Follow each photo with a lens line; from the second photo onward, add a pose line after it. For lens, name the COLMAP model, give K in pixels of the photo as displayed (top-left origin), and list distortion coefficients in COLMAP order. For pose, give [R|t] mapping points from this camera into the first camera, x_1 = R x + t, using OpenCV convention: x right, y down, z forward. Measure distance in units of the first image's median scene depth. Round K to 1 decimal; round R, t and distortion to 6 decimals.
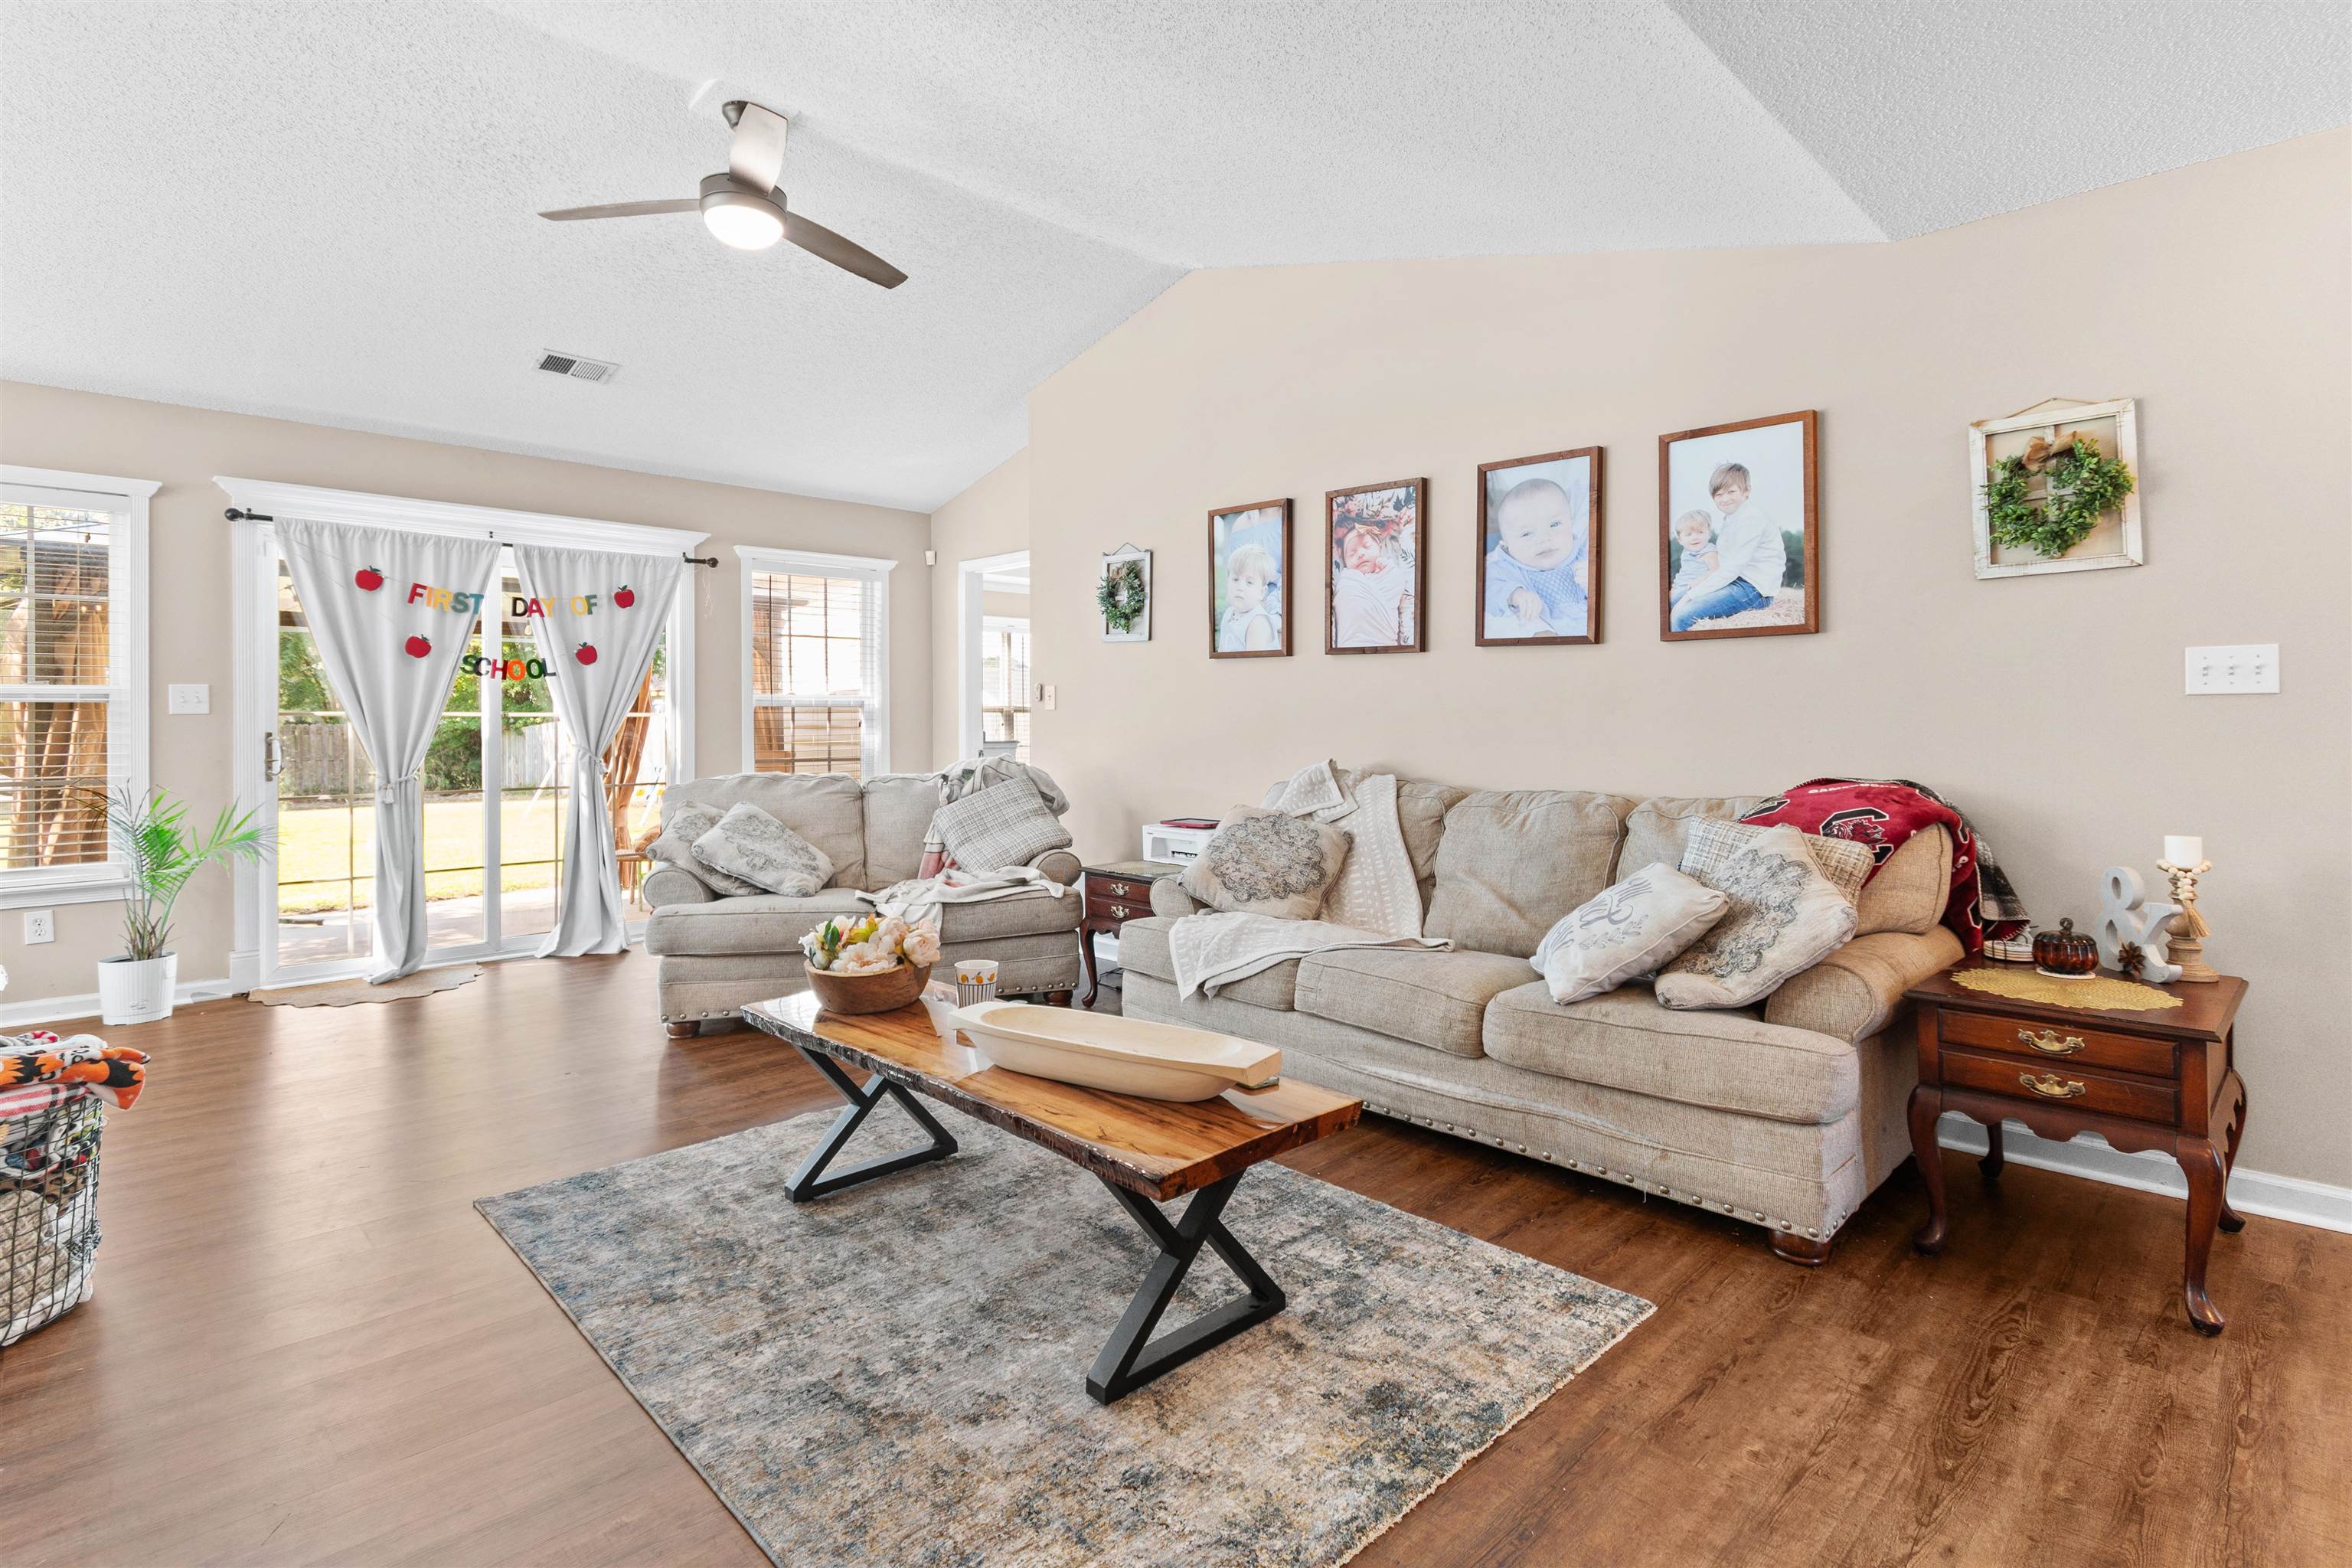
lens RADIAL K [[1118.3, 0, 1174.5], [0, 1118.3, 720.8], [0, 0, 1]] dist [0.002439, -0.004935]
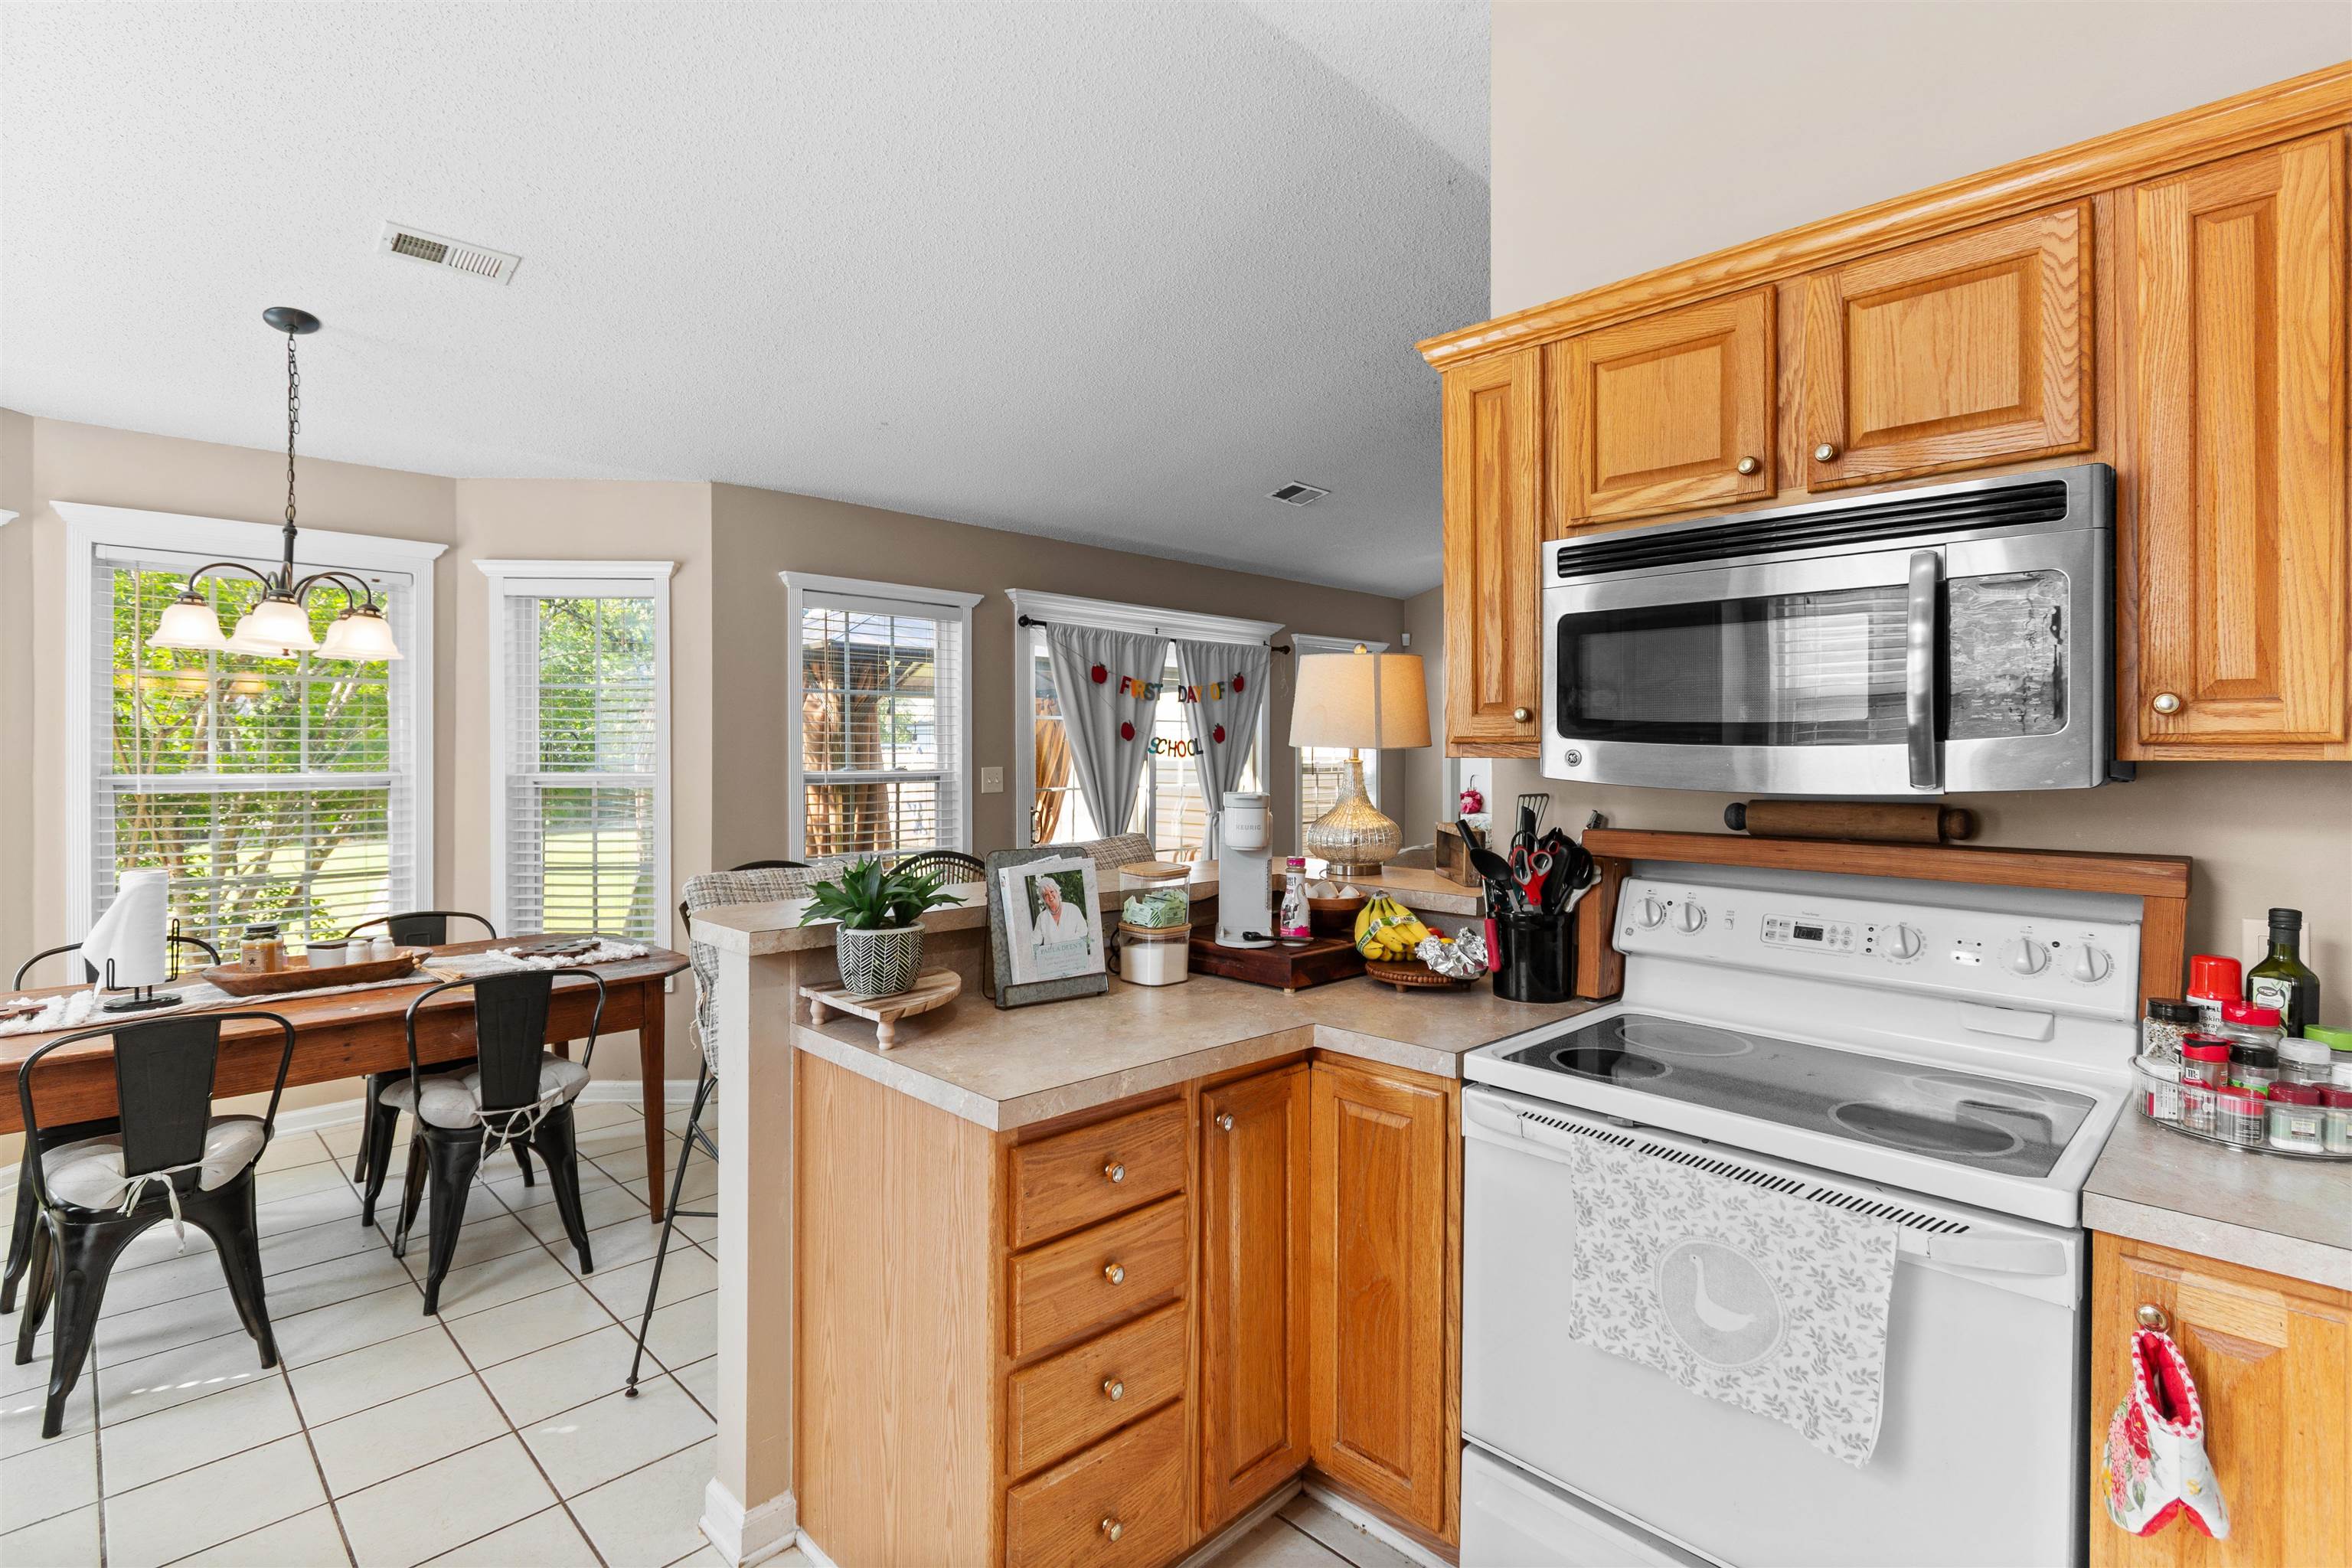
lens RADIAL K [[1118.3, 0, 1168.0], [0, 1118.3, 751.4], [0, 0, 1]] dist [0.002439, -0.004935]
pose [[0.999958, 0.005391, 0.007395, -0.685814], [-0.005390, 0.999985, -0.000040, -0.048631], [-0.007395, 0.000000, 0.999973, -0.162439]]
